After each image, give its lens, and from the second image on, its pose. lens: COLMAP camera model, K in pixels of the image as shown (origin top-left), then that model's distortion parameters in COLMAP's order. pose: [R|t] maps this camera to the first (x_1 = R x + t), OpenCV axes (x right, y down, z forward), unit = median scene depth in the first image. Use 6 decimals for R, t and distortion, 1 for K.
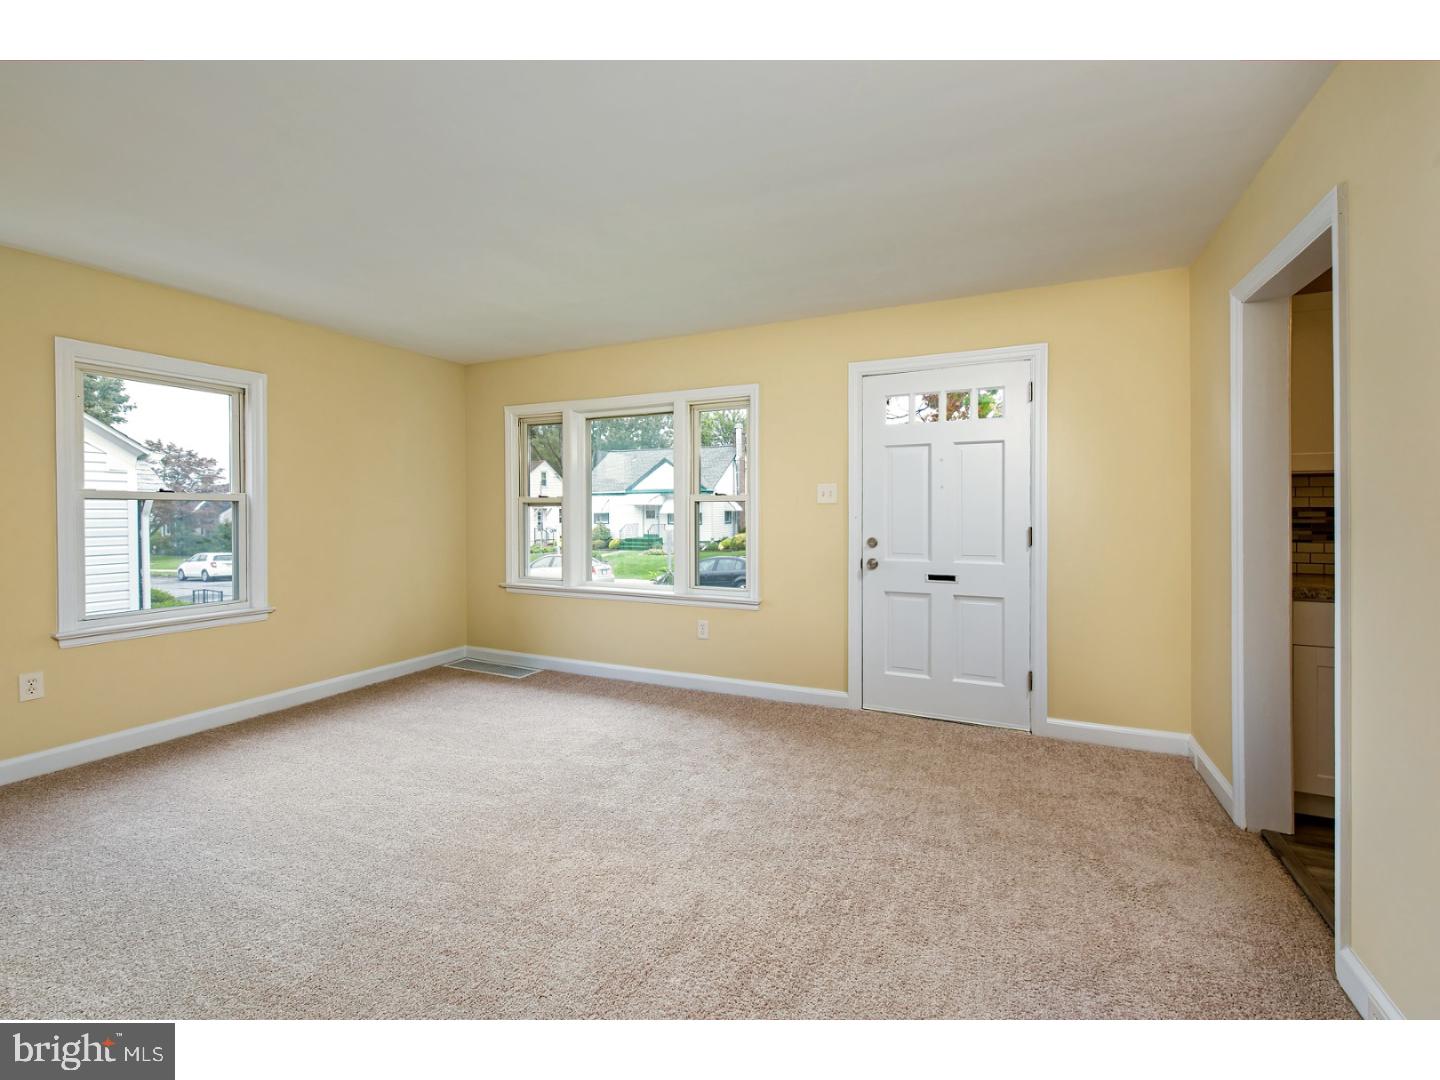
lens RADIAL K [[620.2, 0, 719.6], [0, 620.2, 507.2], [0, 0, 1]] dist [0.000059, -0.000017]
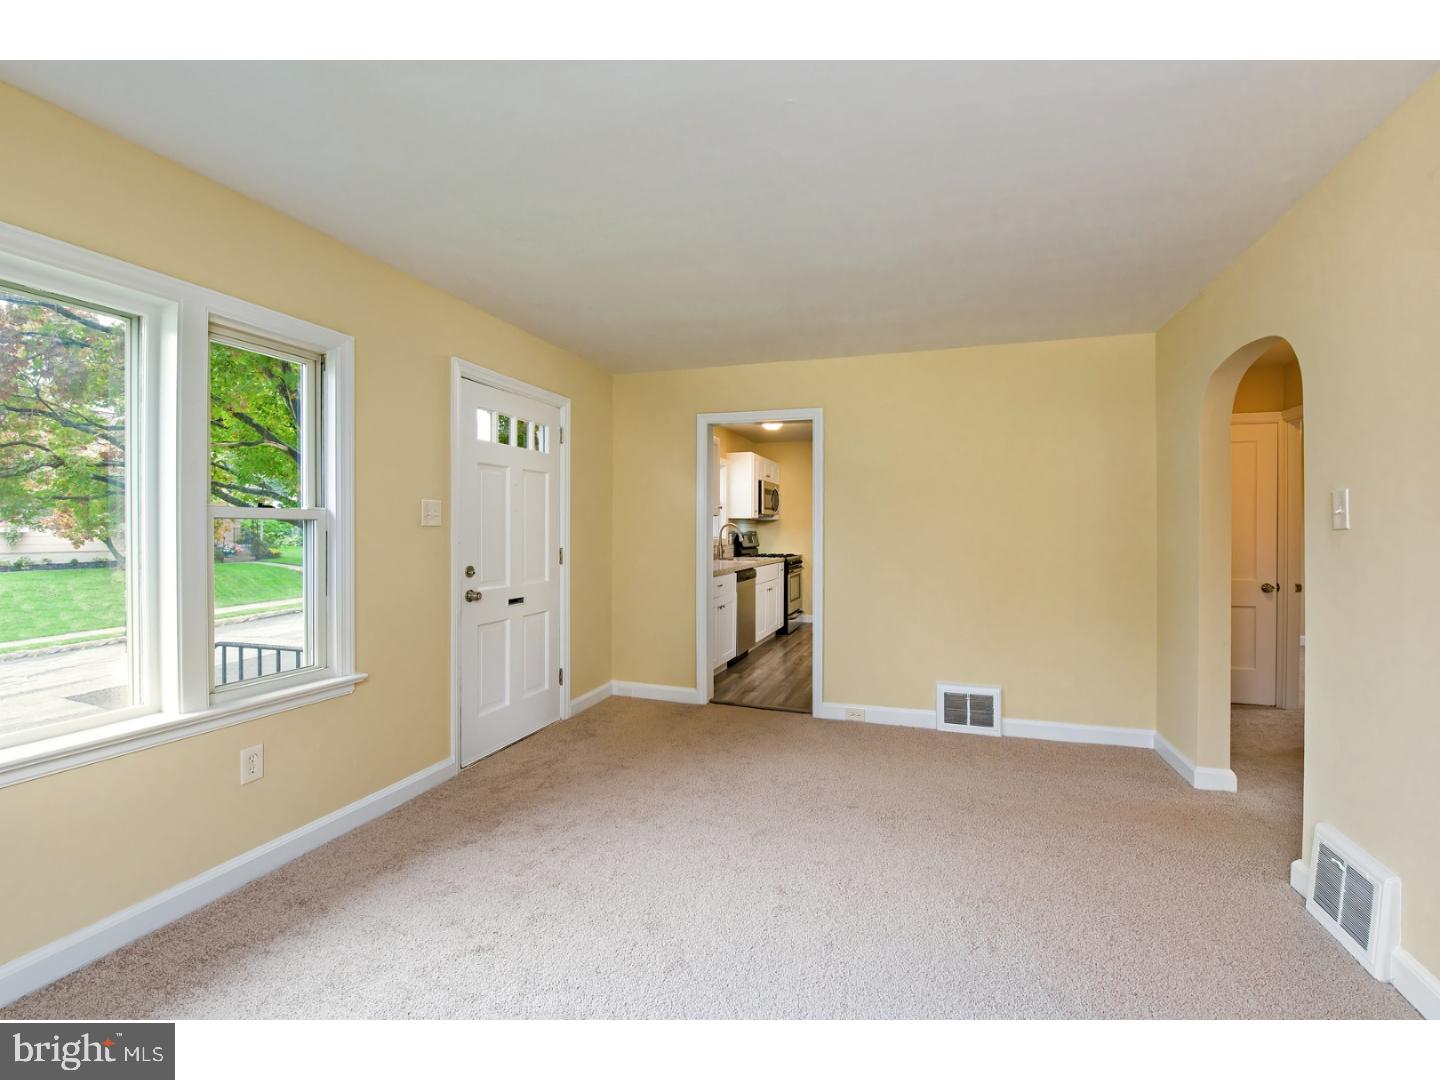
lens RADIAL K [[654.7, 0, 725.0], [0, 654.7, 534.1], [0, 0, 1]] dist [0.000726, -0.000065]
pose [[-0.129985, -0.003216, 0.991511, -0.713978], [0.004507, 0.999982, 0.003835, 0.002513], [-0.991506, 0.004967, -0.129968, 0.769316]]
